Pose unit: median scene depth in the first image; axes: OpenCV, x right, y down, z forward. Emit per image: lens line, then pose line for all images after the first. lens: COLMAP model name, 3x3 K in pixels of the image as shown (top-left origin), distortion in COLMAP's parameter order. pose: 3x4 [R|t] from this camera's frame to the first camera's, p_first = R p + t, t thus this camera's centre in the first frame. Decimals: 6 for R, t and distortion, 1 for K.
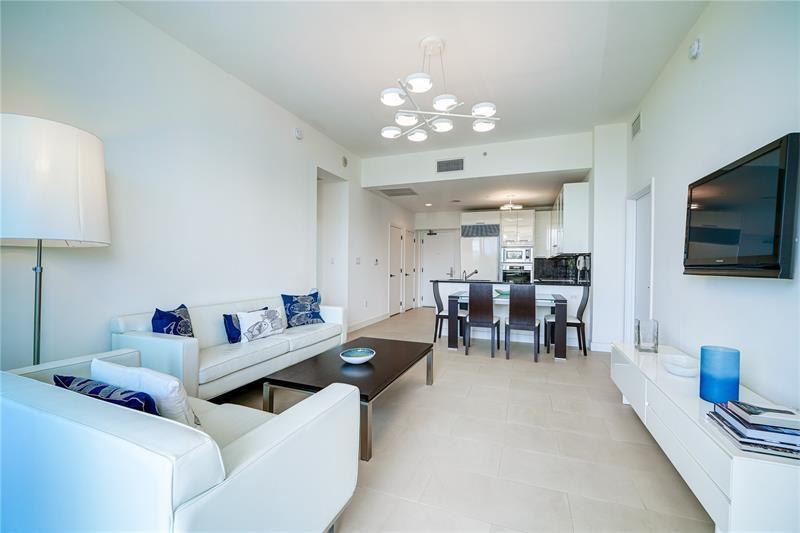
lens RADIAL K [[331.1, 0, 397.2], [0, 331.1, 265.8], [0, 0, 1]] dist [-0.018731, -0.000794]
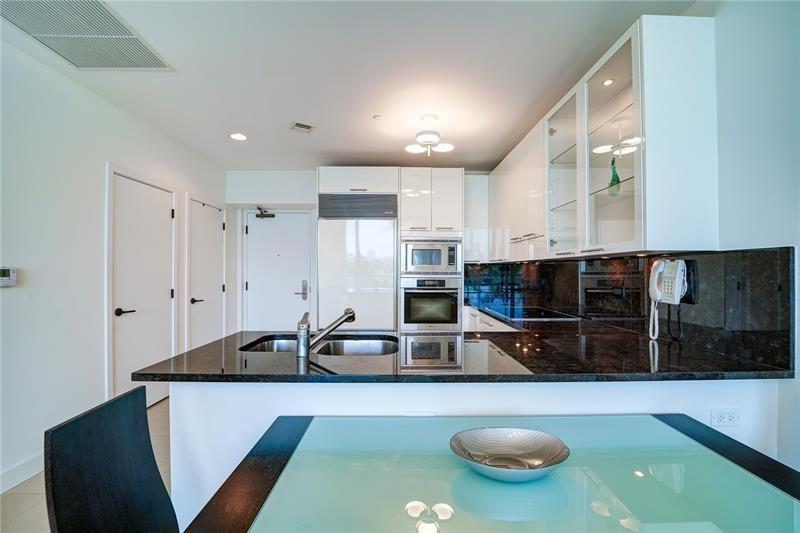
lens RADIAL K [[331.1, 0, 401.8], [0, 331.1, 266.1], [0, 0, 1]] dist [-0.018731, -0.000794]
pose [[0.926355, -0.002653, 0.376642, 0.132499], [0.007226, 0.999916, -0.010729, -0.013831], [-0.376582, 0.012661, 0.926297, 0.549553]]
